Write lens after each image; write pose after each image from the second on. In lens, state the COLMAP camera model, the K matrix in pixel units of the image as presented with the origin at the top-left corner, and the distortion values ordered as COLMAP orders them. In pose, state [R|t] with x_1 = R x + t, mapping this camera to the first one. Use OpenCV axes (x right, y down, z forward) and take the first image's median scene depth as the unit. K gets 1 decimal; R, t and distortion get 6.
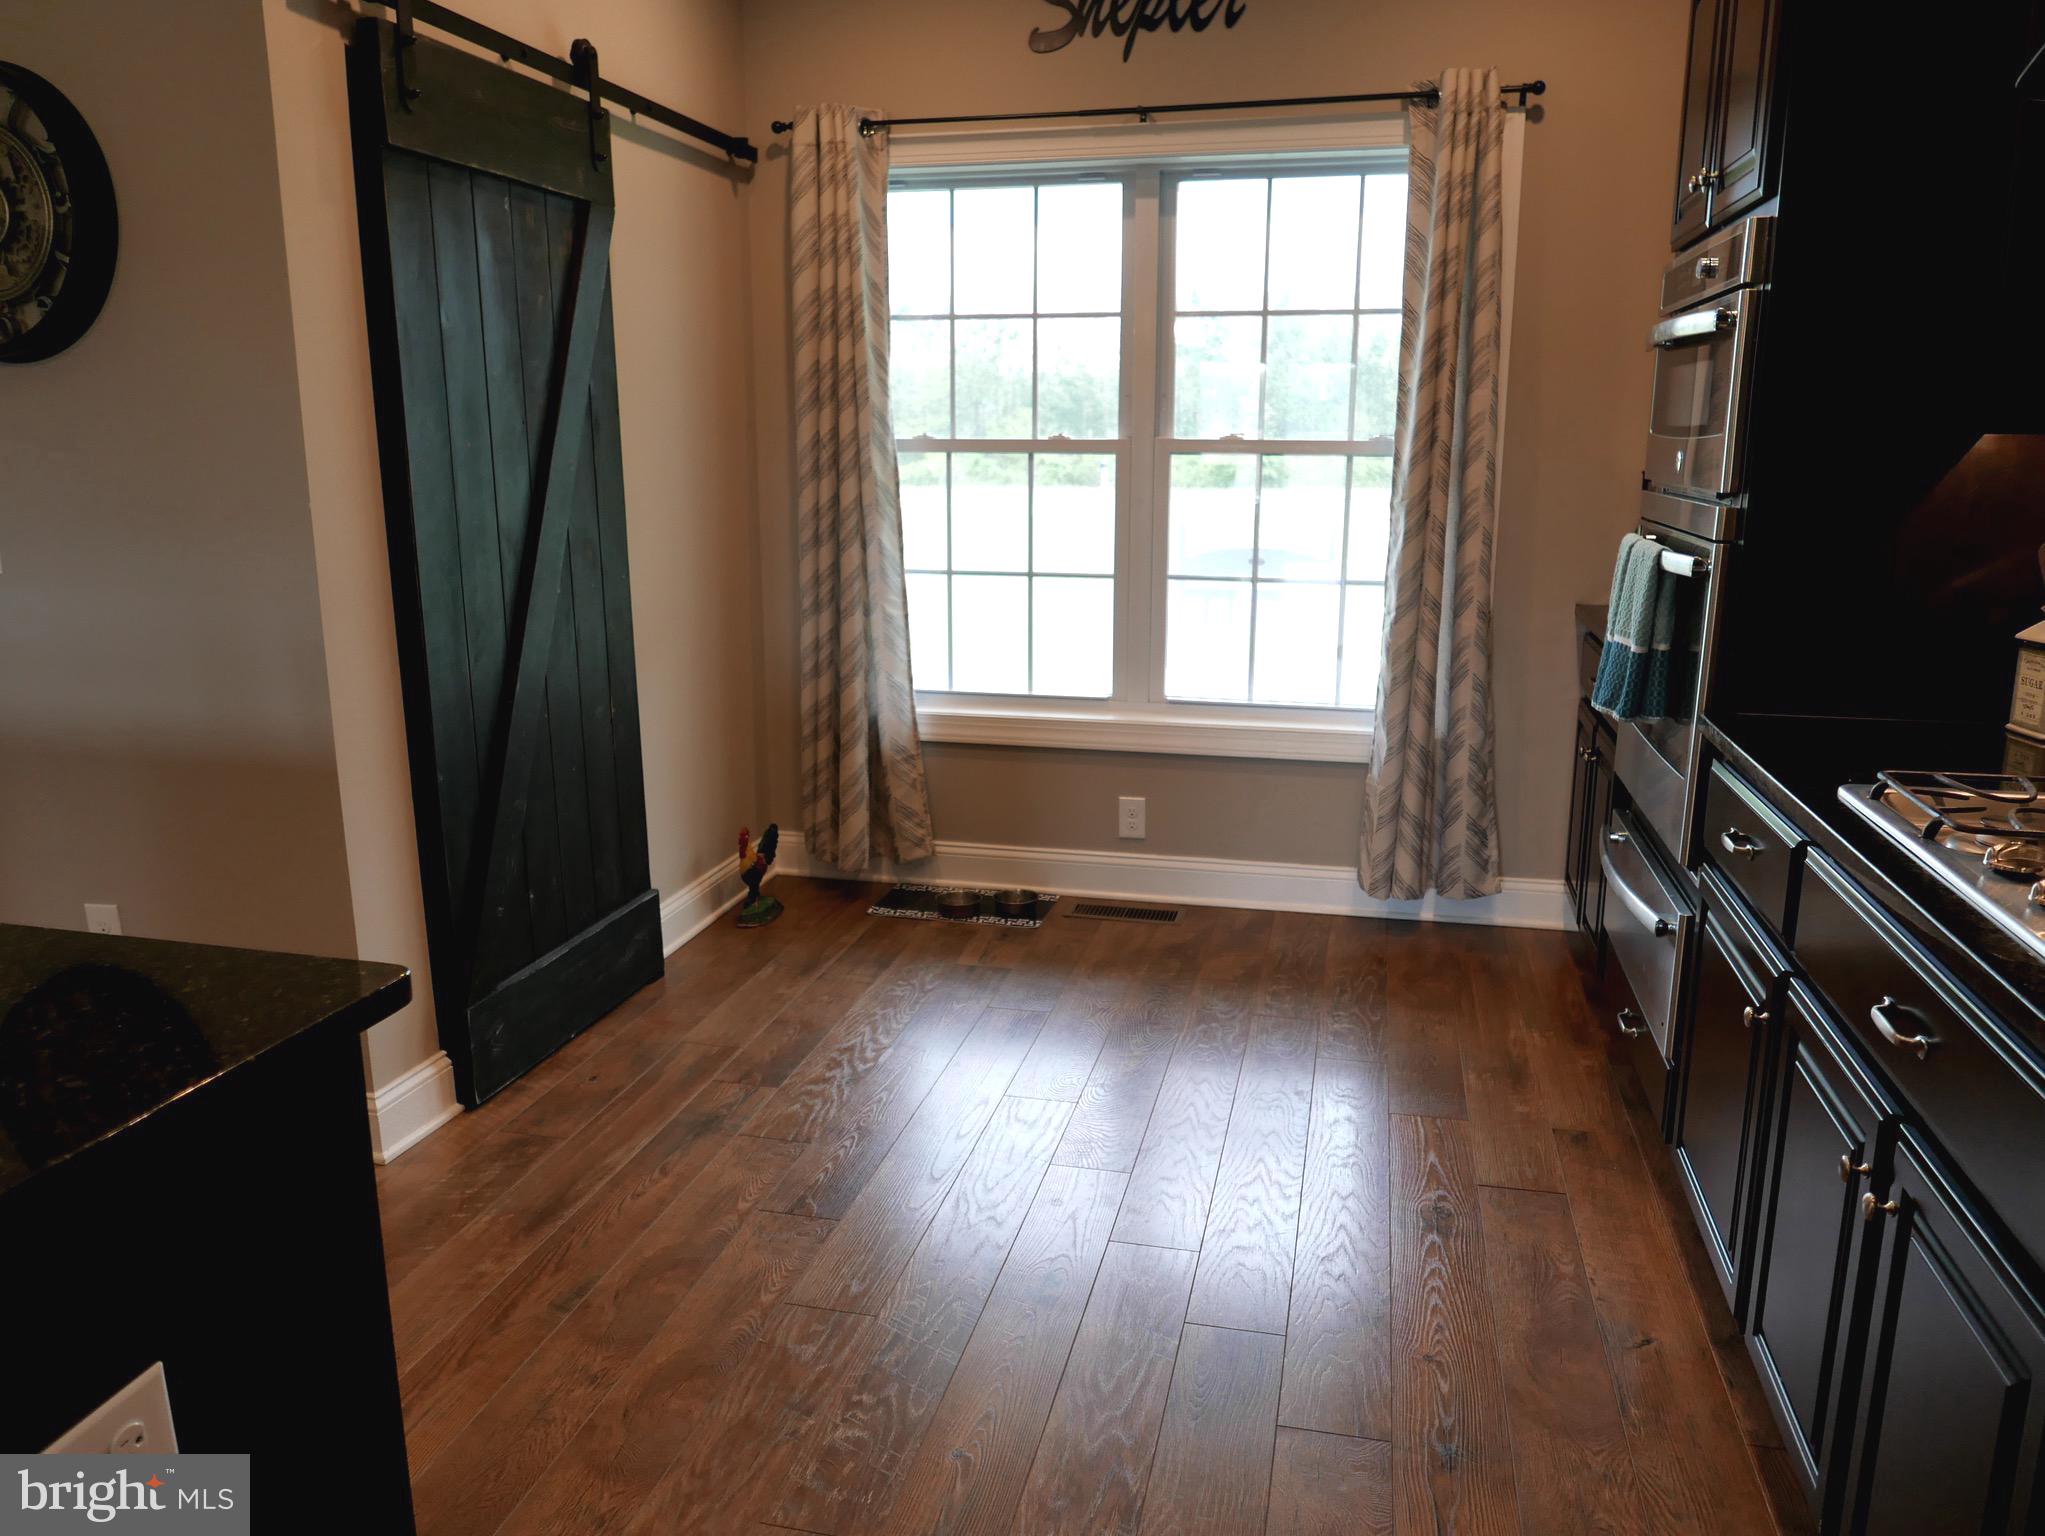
lens RADIAL K [[1472.2, 0, 1009.1], [0, 1472.2, 766.7], [0, 0, 1]] dist [-0.025766, 0.011243]
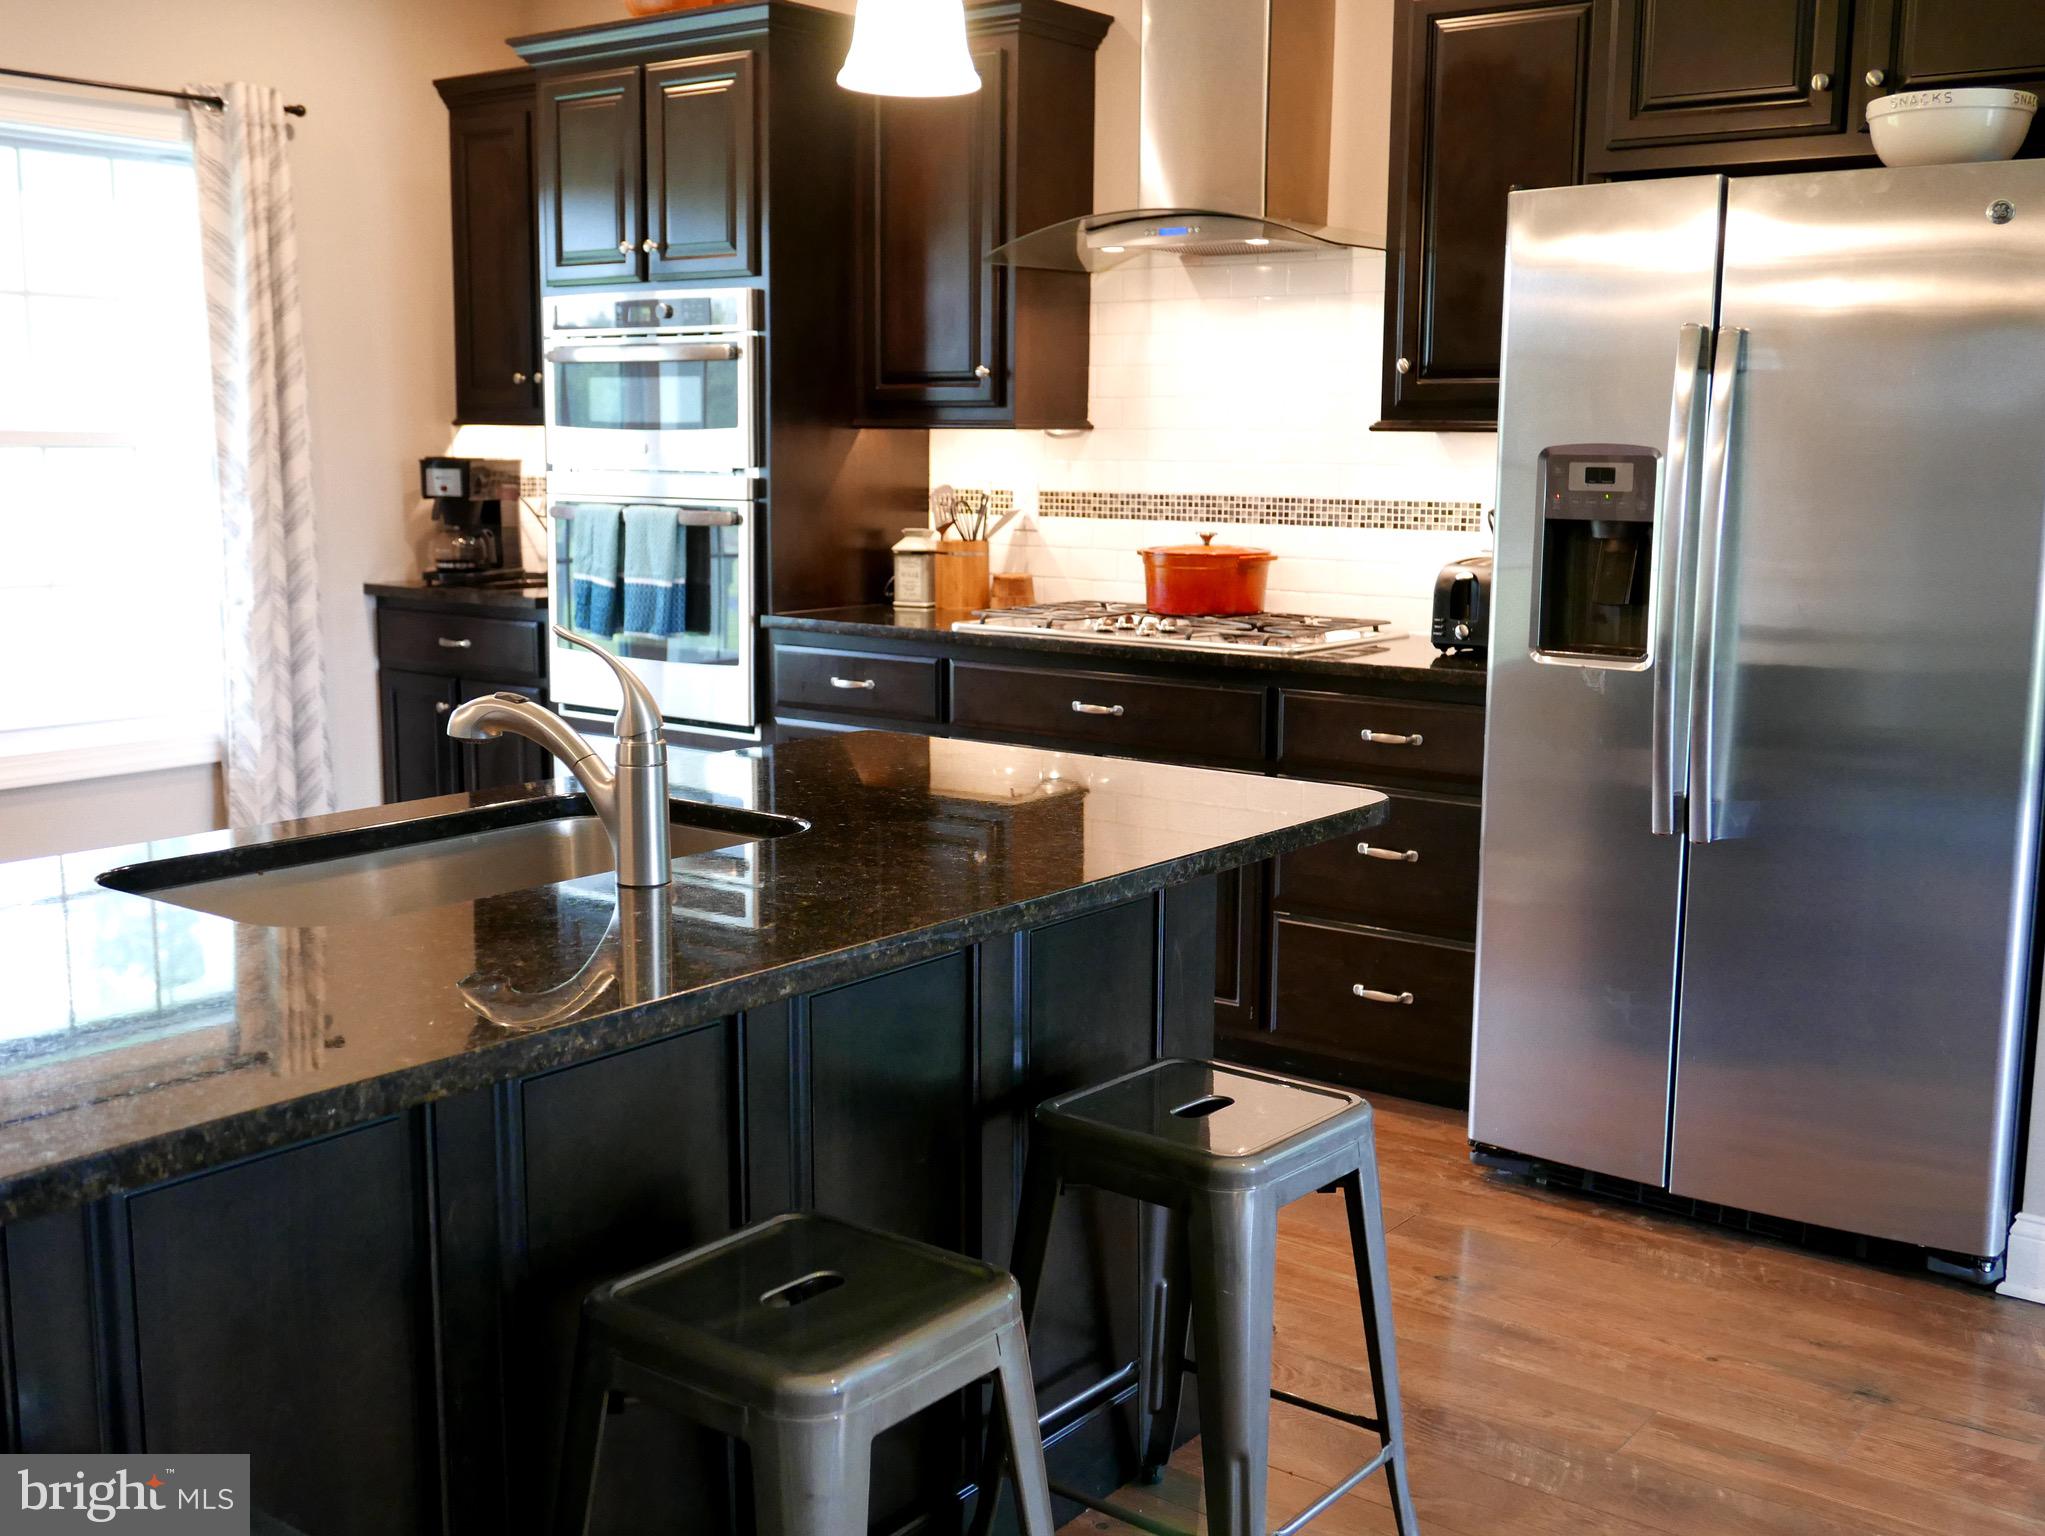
lens RADIAL K [[2078.5, 0, 1024.2], [0, 2078.5, 772.0], [0, 0, 1]] dist [-0.006093, 0.000000]
pose [[0.402525, -0.141387, 0.904424, -0.774224], [0.196402, 0.978331, 0.065530, 0.018198], [-0.894092, 0.151253, 0.421571, -0.050123]]
